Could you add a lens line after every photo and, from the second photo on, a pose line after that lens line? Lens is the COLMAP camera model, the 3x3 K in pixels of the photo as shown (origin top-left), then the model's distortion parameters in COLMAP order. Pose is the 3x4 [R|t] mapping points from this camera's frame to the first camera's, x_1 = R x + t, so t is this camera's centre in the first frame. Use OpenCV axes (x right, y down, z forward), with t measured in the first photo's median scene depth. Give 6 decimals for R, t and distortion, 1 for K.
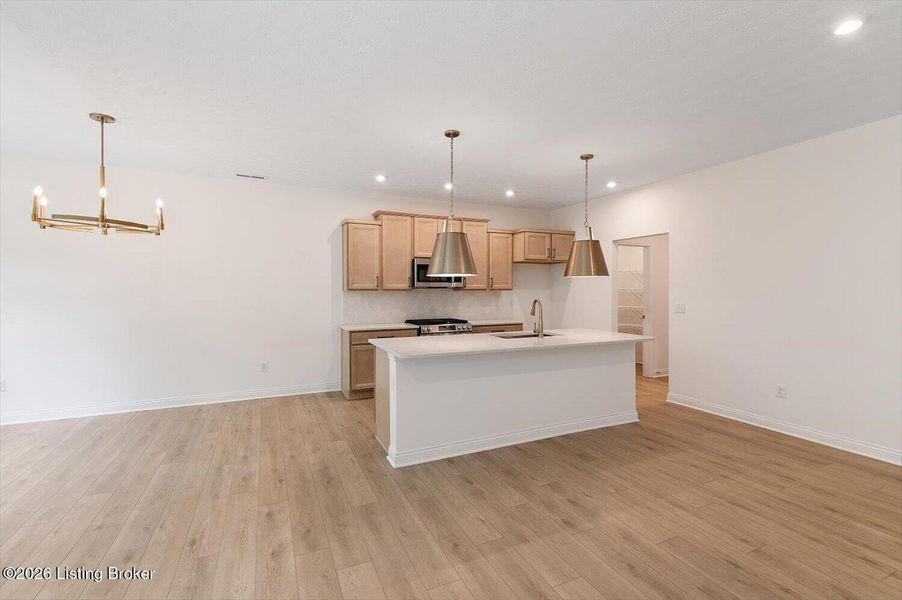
lens RADIAL K [[406.2, 0, 453.3], [0, 406.2, 291.9], [0, 0, 1]] dist [0.010614, -0.000079]
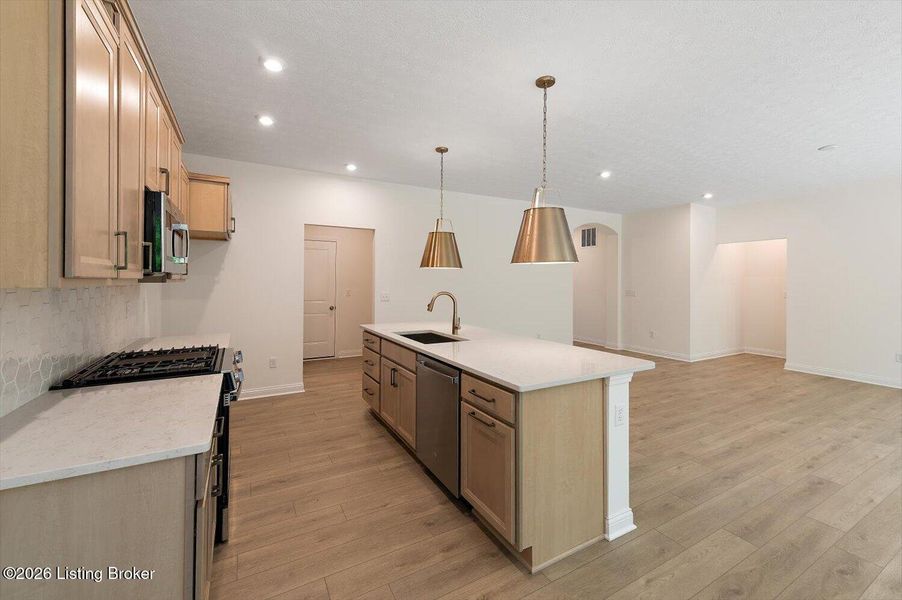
lens RADIAL K [[373.2, 0, 450.4], [0, 373.2, 279.7], [0, 0, 1]] dist [0.001273, 0.000234]
pose [[-0.074493, 0.001533, 0.997220, -0.499469], [0.001518, 0.999998, -0.001423, -0.006214], [-0.997220, 0.001408, -0.074495, 0.875520]]
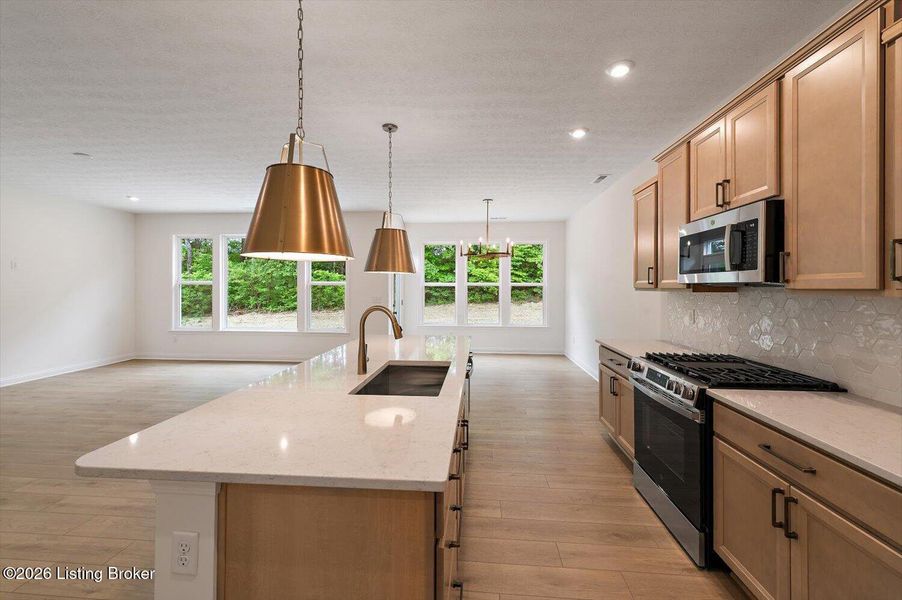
lens RADIAL K [[363.5, 0, 454.5], [0, 363.5, 283.8], [0, 0, 1]] dist [0.001607, -0.000037]
pose [[-0.485321, -0.008361, -0.874296, 0.485792], [-0.011846, 0.999925, -0.002987, -0.011313], [0.874256, 0.008907, -0.485383, 1.109206]]
